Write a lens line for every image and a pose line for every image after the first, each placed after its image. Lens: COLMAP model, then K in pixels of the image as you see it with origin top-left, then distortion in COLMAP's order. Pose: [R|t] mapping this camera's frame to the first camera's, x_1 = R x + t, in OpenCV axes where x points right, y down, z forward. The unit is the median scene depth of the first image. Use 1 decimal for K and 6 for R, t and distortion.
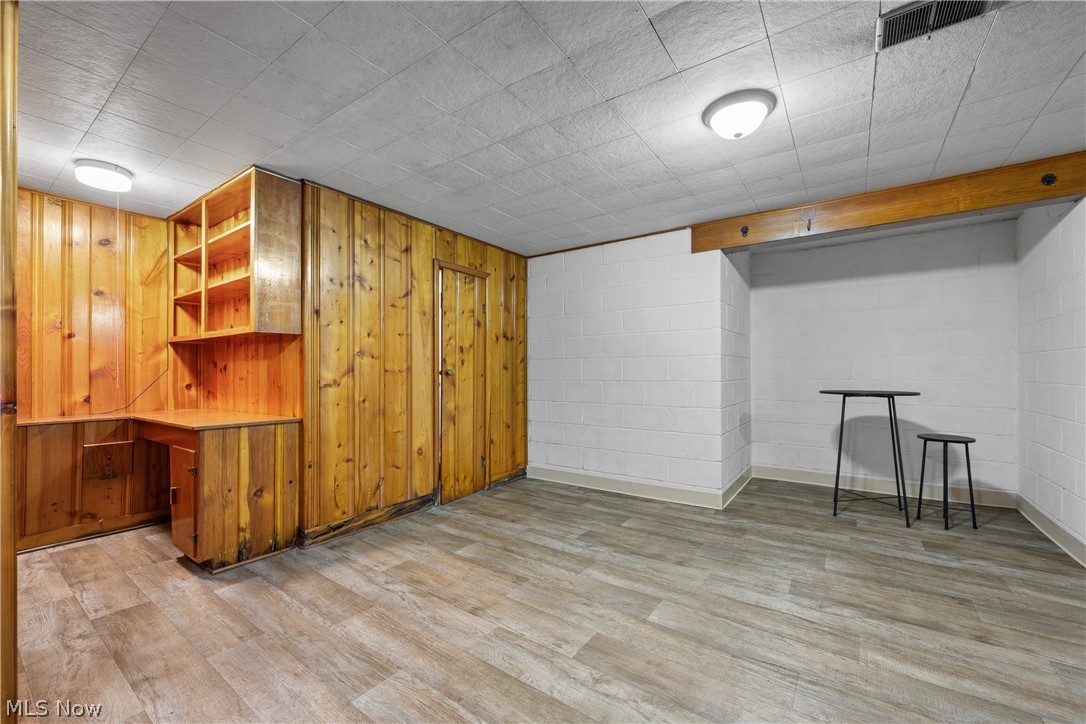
lens RADIAL K [[425.6, 0, 546.2], [0, 425.6, 368.3], [0, 0, 1]] dist [-0.000587, 0.000521]
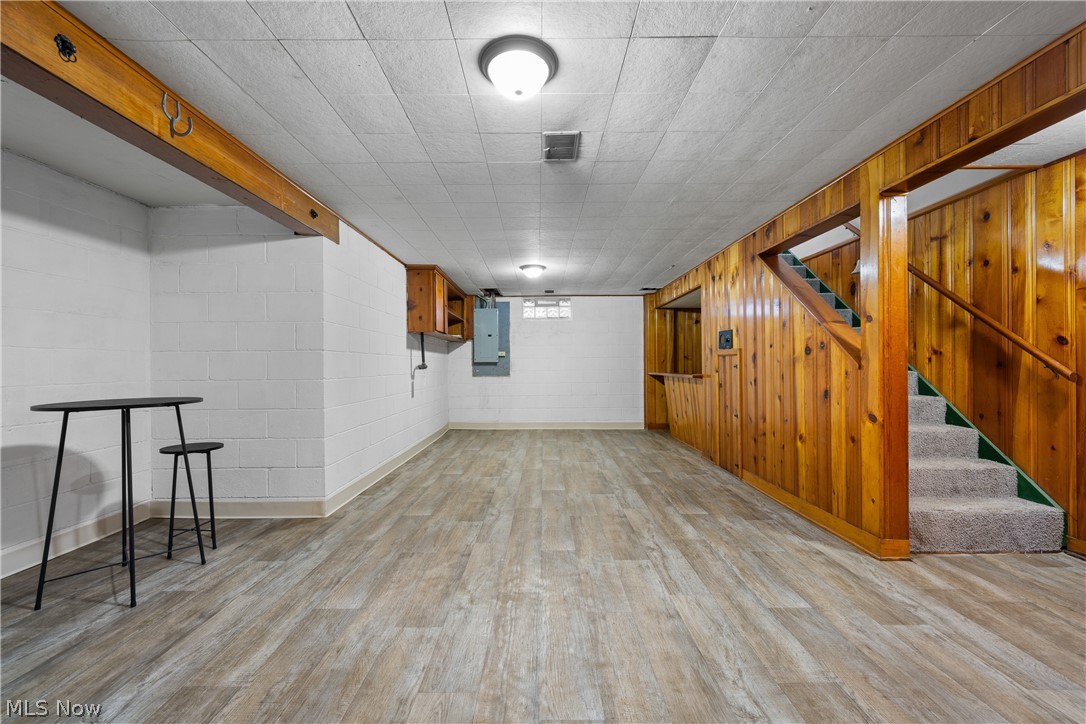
lens RADIAL K [[425.6, 0, 542.5], [0, 425.6, 366.7], [0, 0, 1]] dist [-0.000587, 0.000521]
pose [[-0.580424, 0.011884, 0.814228, -0.220139], [-0.000579, 0.999887, -0.015006, 0.015178], [-0.814314, -0.009181, -0.580351, 1.167288]]
